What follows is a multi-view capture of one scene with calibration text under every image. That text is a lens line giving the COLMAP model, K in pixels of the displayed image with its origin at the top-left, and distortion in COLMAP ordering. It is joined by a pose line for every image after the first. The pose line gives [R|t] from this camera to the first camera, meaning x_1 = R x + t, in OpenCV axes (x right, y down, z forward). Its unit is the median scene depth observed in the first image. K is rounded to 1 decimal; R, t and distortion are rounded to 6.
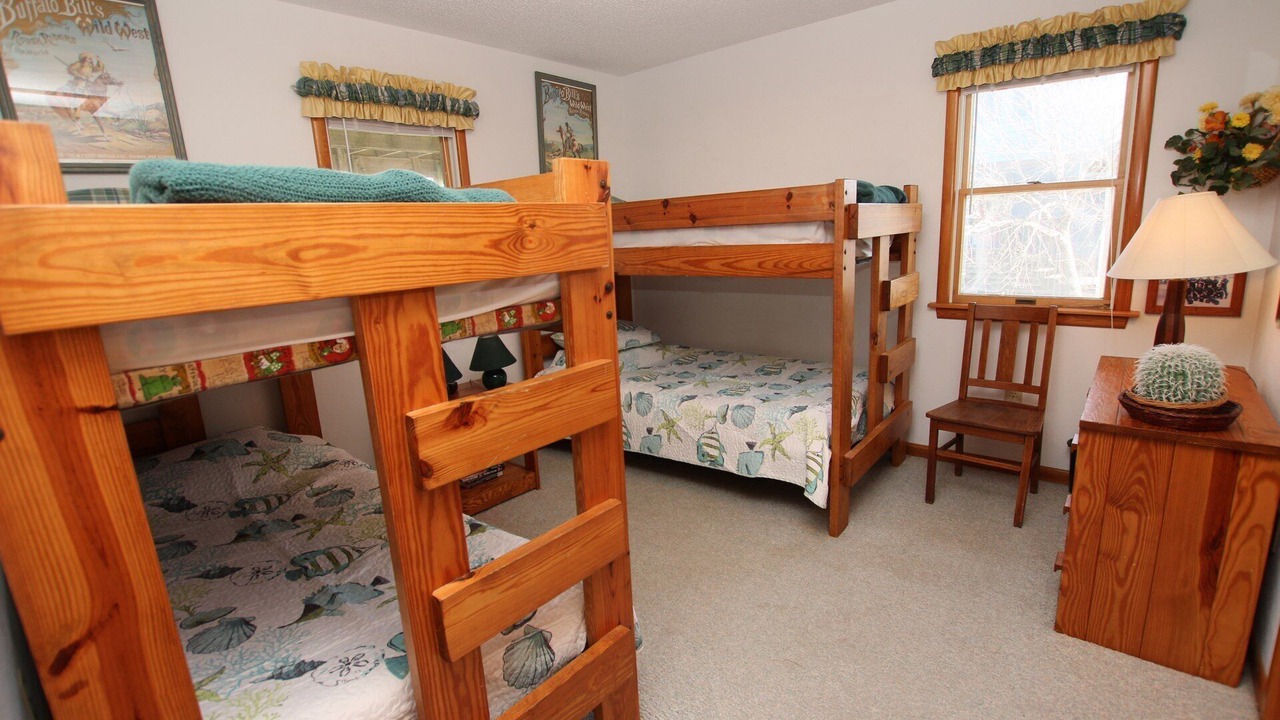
lens RADIAL K [[598.4, 0, 644.1], [0, 598.4, 361.6], [0, 0, 1]] dist [-0.033241, 0.004325]
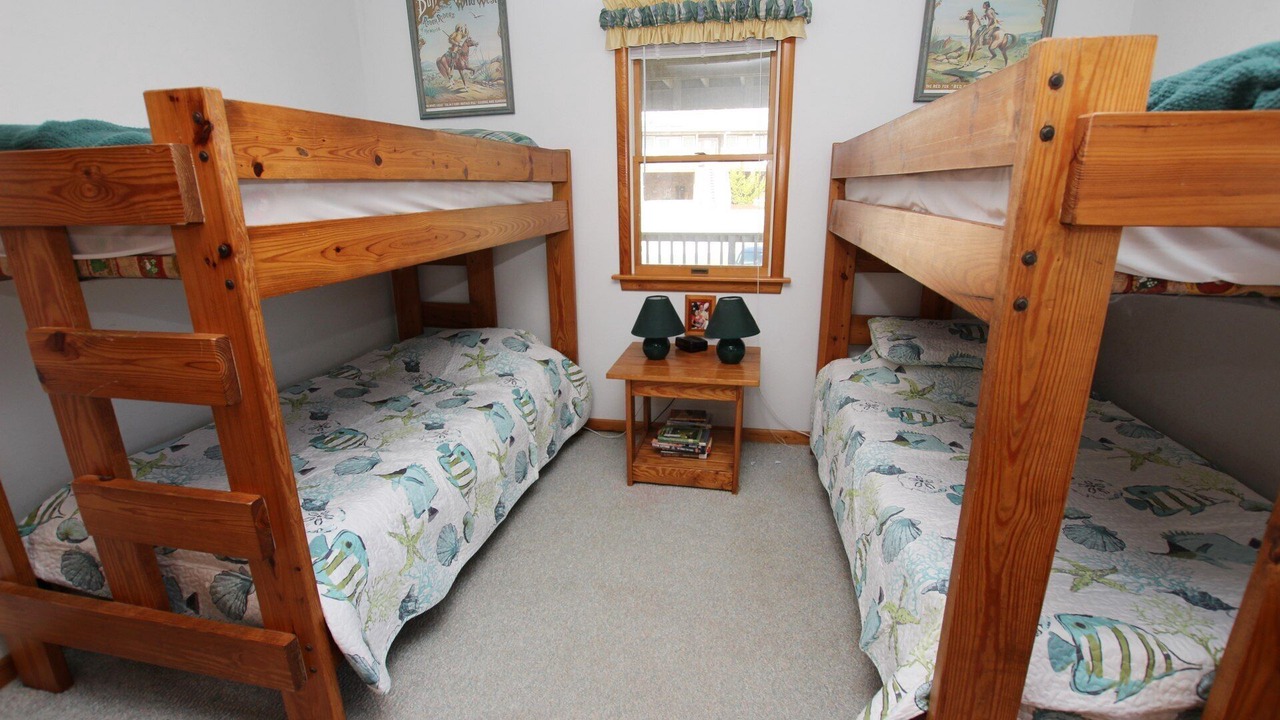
lens RADIAL K [[598.4, 0, 642.2], [0, 598.4, 361.0], [0, 0, 1]] dist [-0.033241, 0.004325]
pose [[0.487128, 0.290475, -0.823608, 0.648511], [-0.202022, 0.954966, 0.217316, -0.190877], [0.849643, 0.060526, 0.523874, 0.764572]]
